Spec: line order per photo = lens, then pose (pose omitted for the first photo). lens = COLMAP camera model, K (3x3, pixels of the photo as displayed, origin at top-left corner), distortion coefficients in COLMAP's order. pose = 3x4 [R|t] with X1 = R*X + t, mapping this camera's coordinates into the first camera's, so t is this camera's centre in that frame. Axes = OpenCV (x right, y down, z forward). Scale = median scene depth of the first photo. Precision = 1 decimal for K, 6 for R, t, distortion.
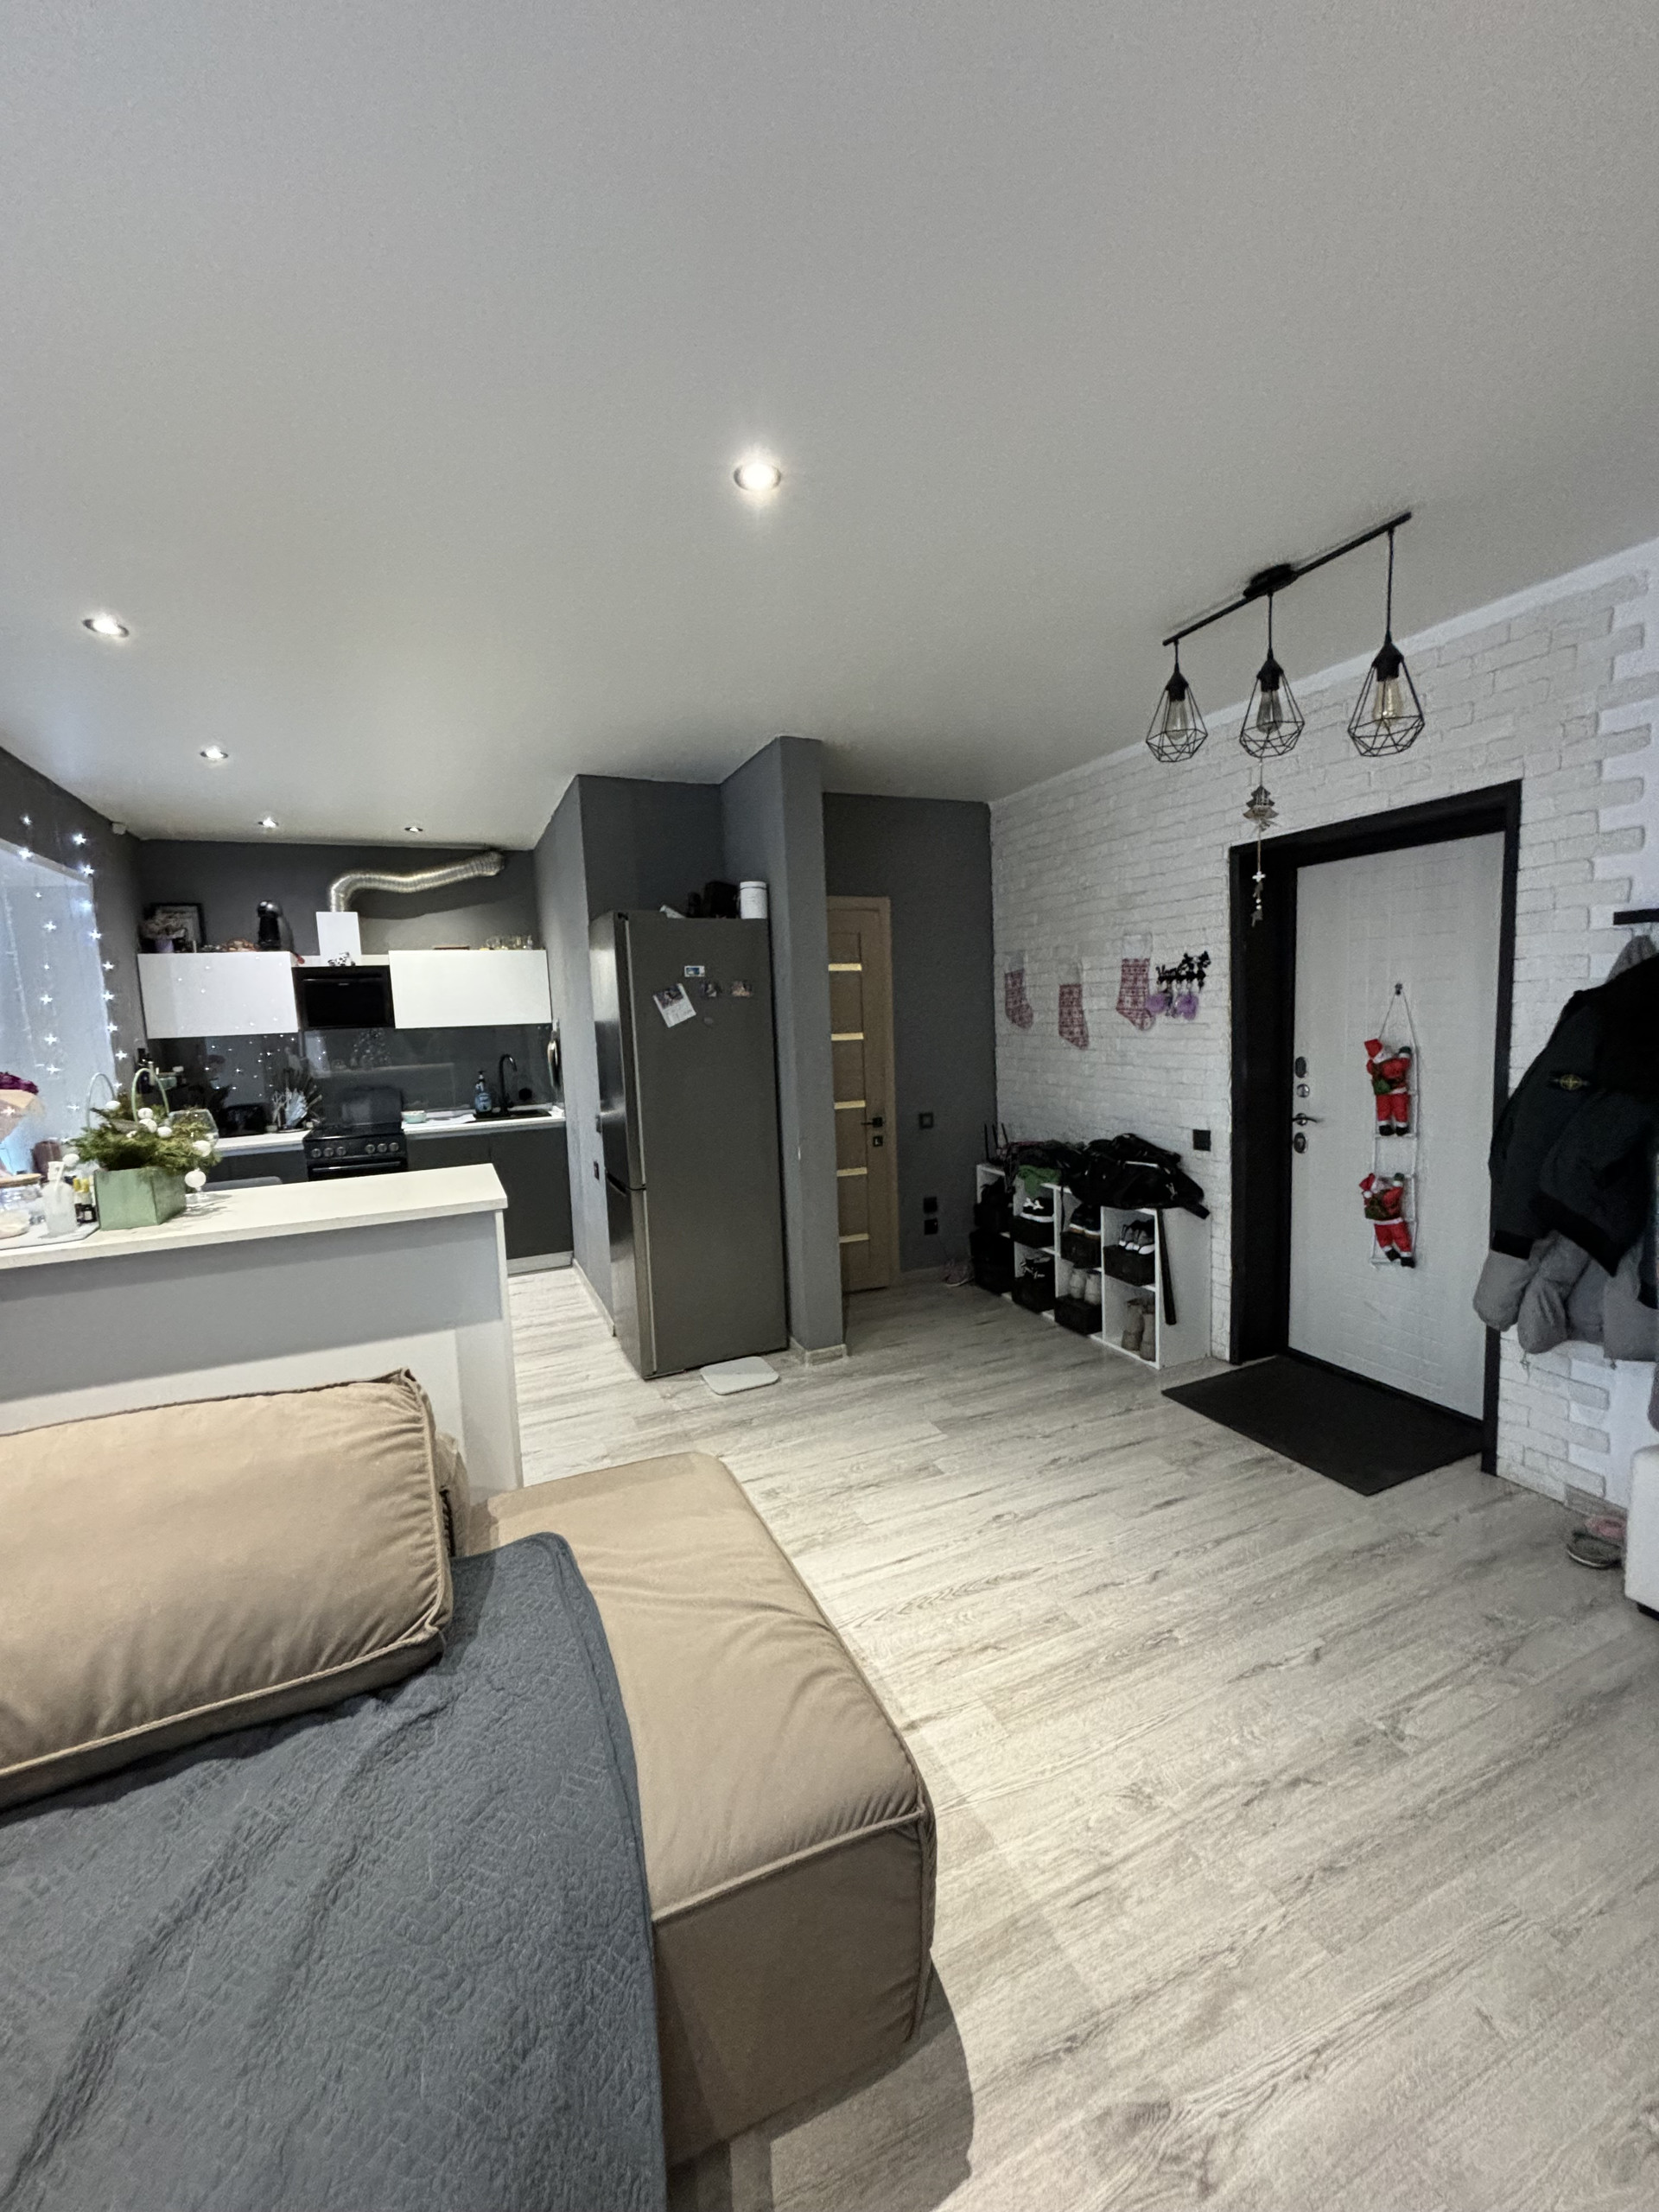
lens RADIAL K [[890.2, 0, 827.9], [0, 890.2, 1104.6], [0, 0, 1]] dist [0.000979, 0.001078]
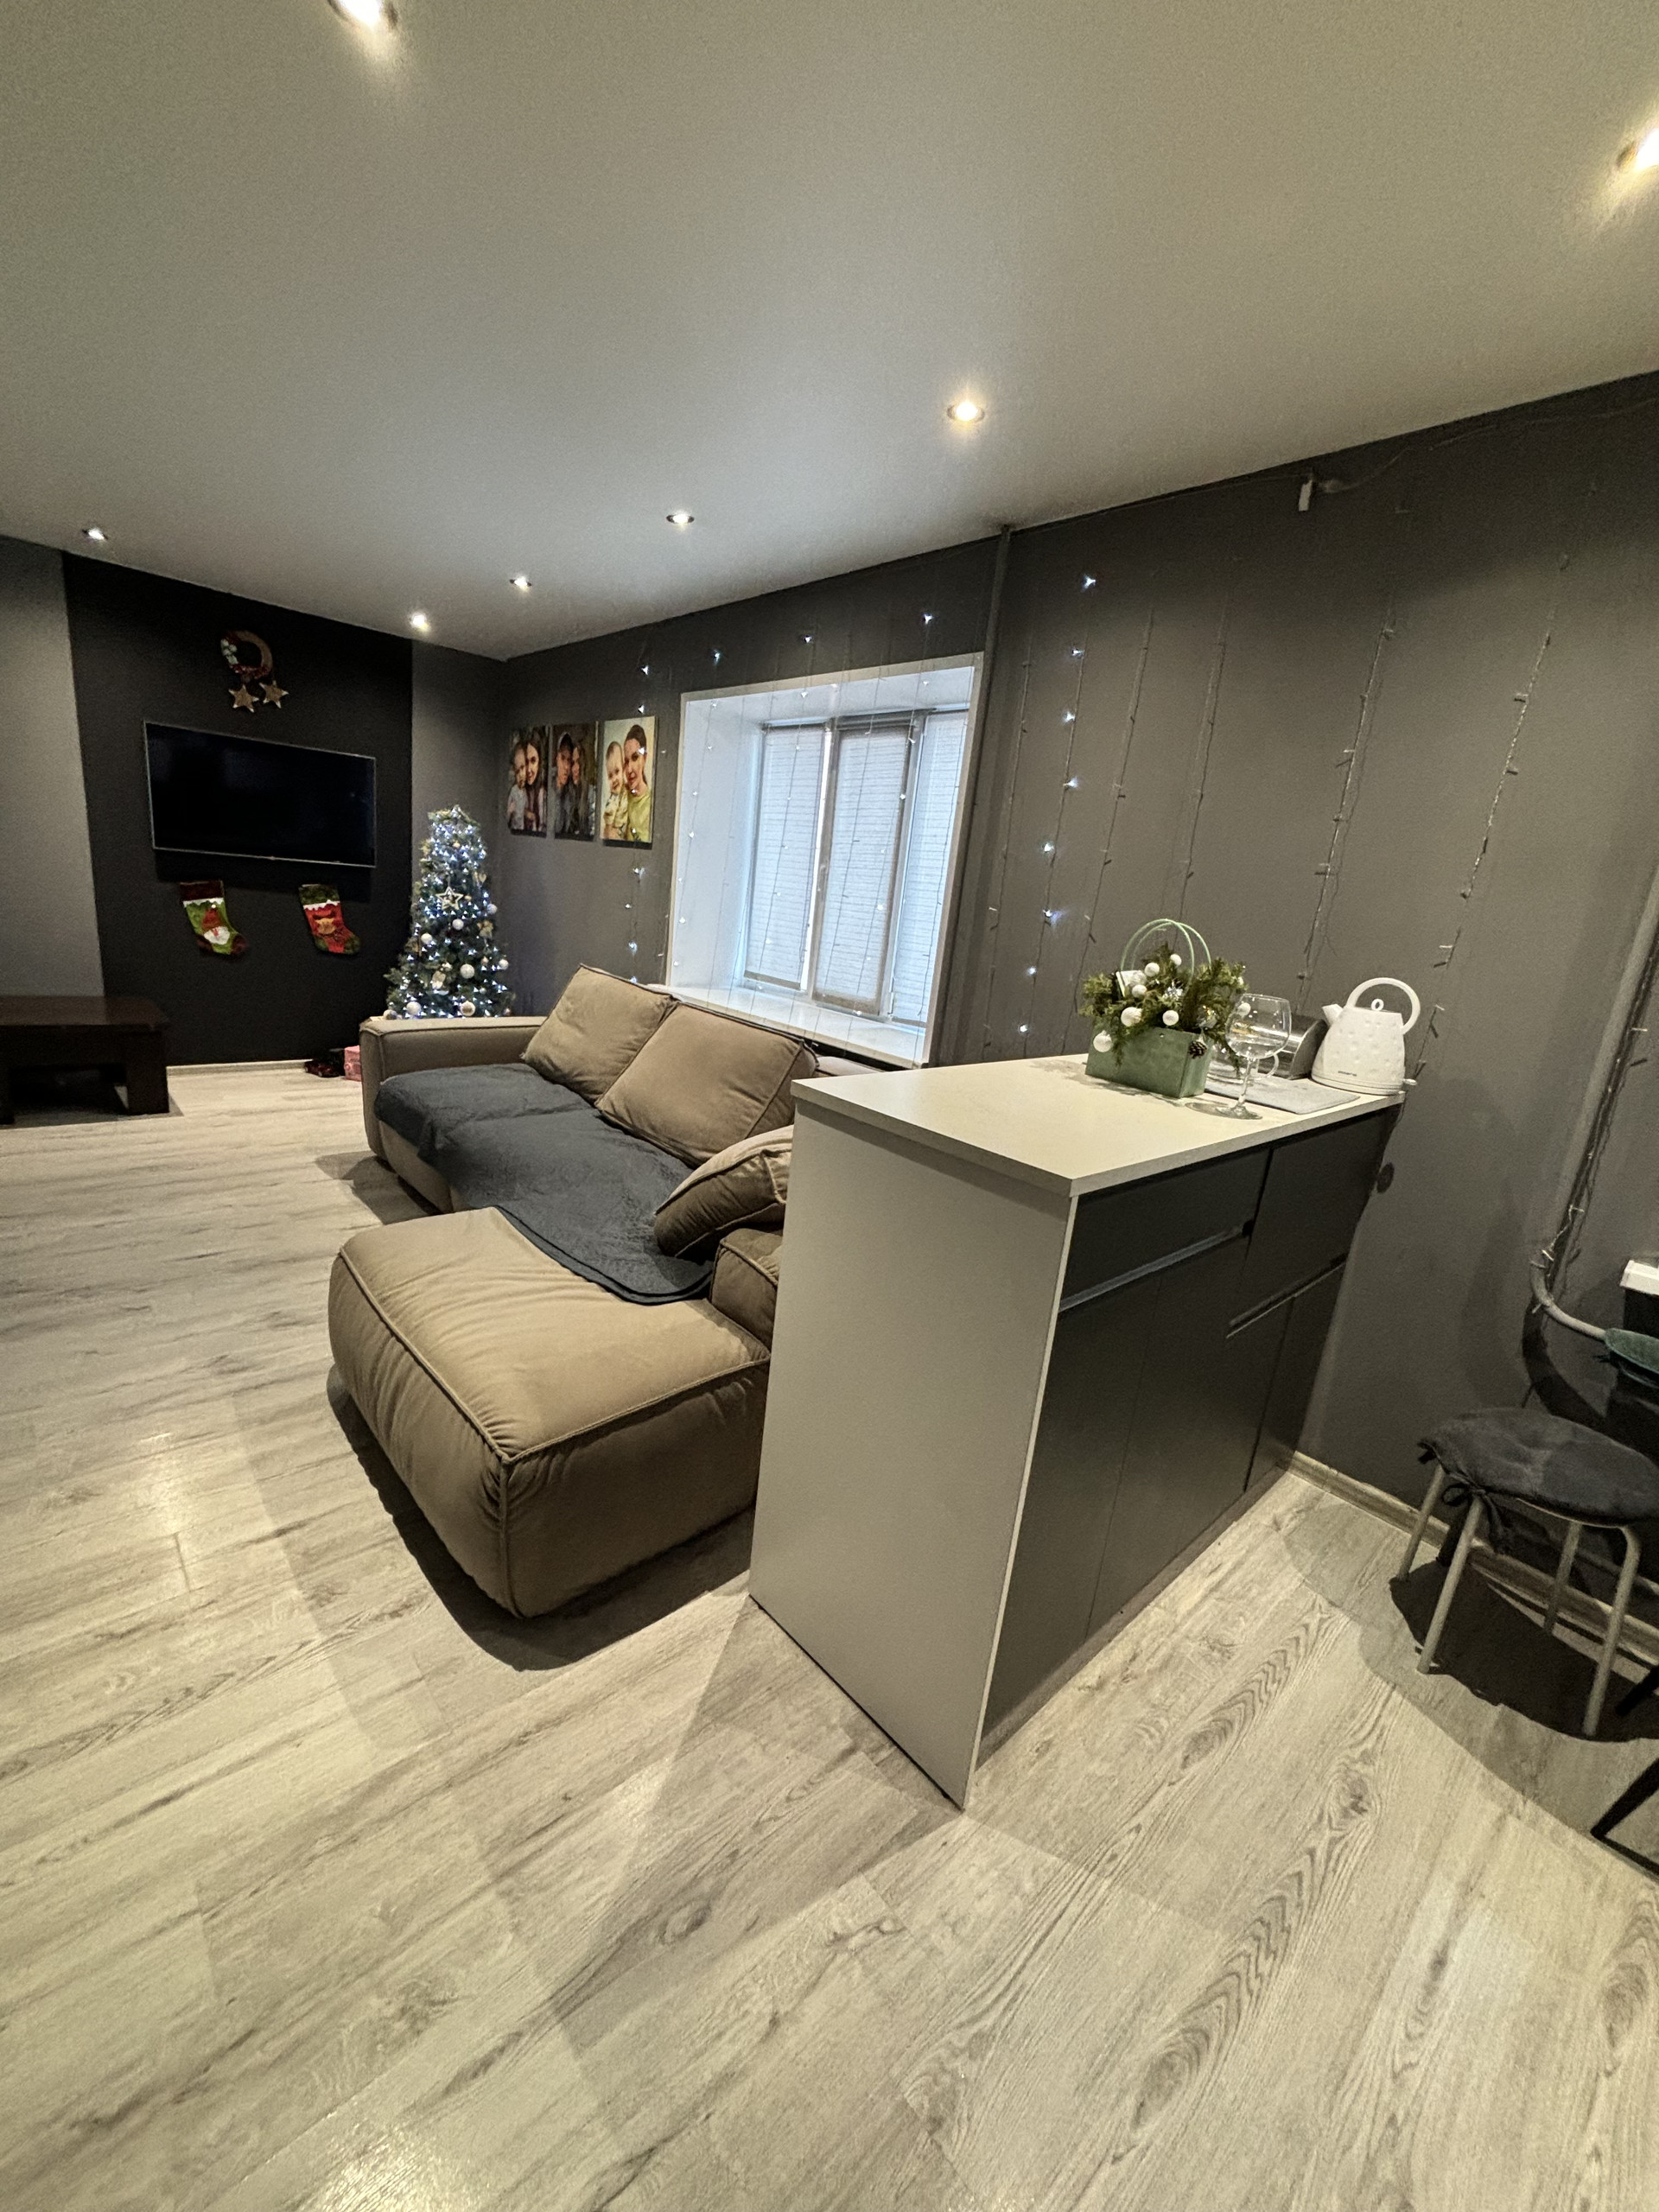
lens RADIAL K [[890.2, 0, 833.0], [0, 890.2, 1104.9], [0, 0, 1]] dist [0.000979, 0.001078]
pose [[-0.945469, 0.017754, -0.325227, -0.086901], [-0.102115, 0.932014, 0.347738, -0.078731], [0.309290, 0.361986, -0.879378, 0.954166]]
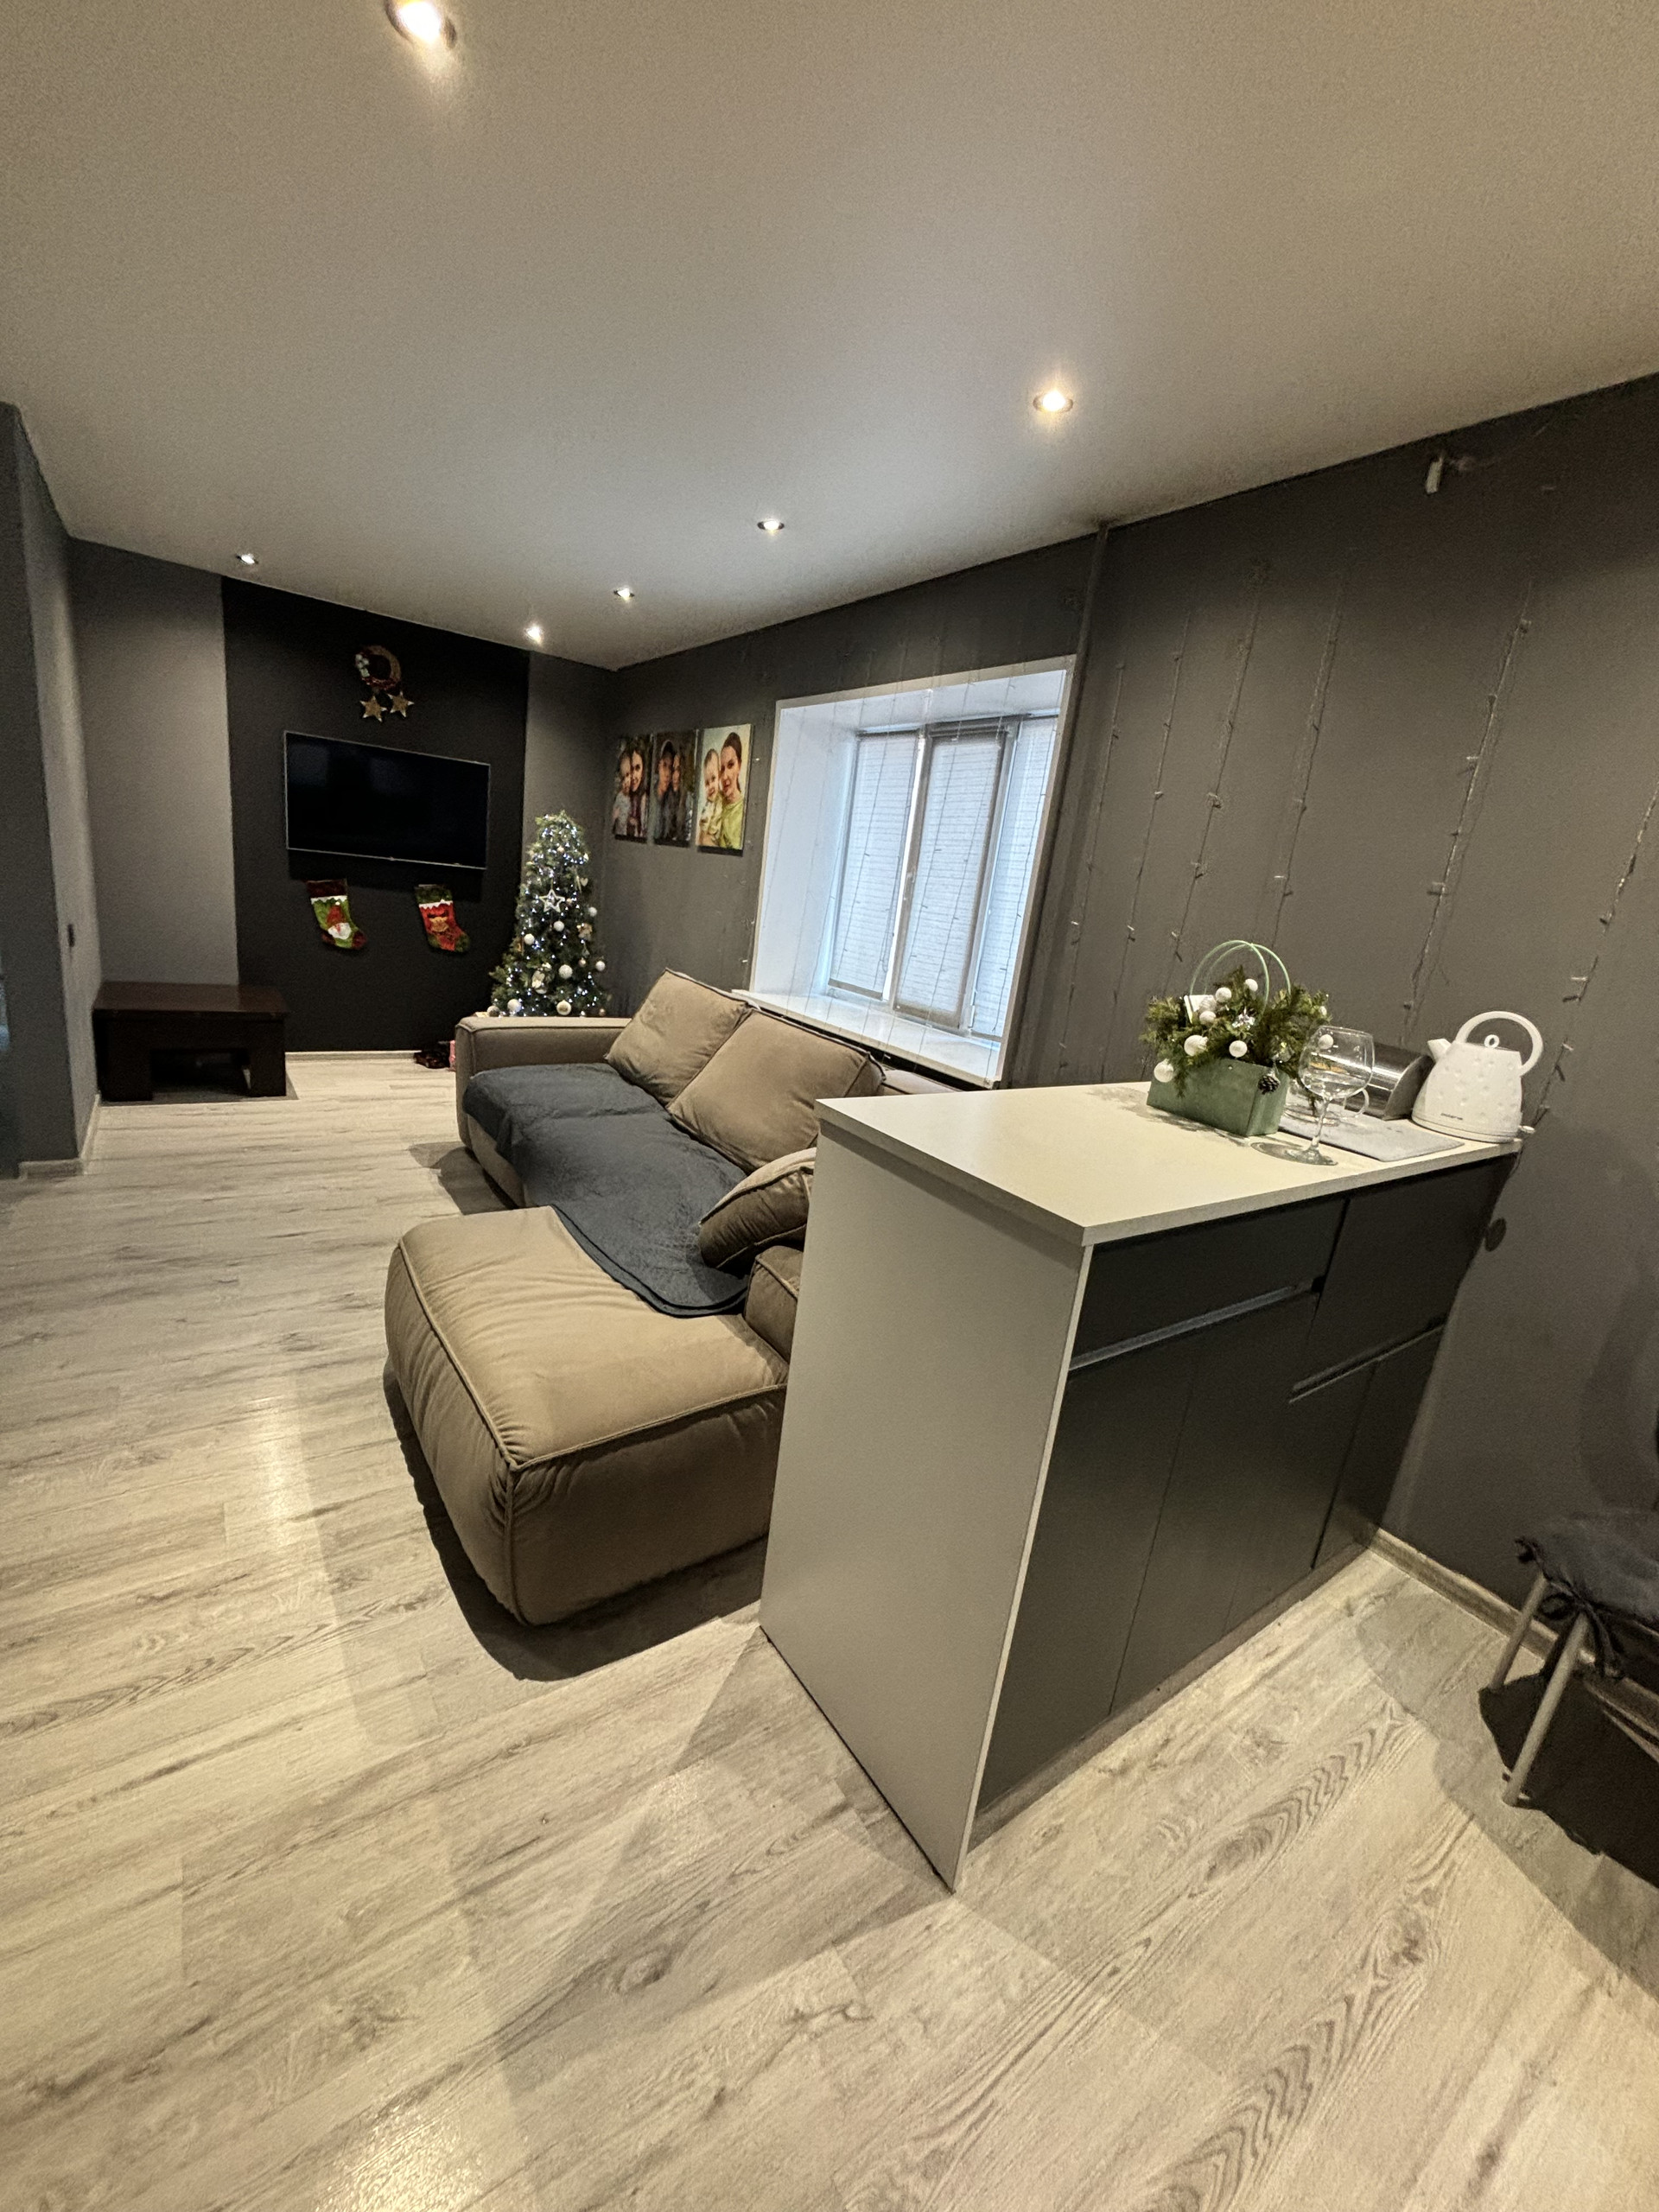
lens RADIAL K [[890.2, 0, 833.0], [0, 890.2, 1105.8], [0, 0, 1]] dist [0.000979, 0.001078]
pose [[-0.977019, -0.029019, -0.211168, -0.128029], [-0.104115, 0.929437, 0.353987, -0.082506], [0.185995, 0.367838, -0.911099, 0.944674]]
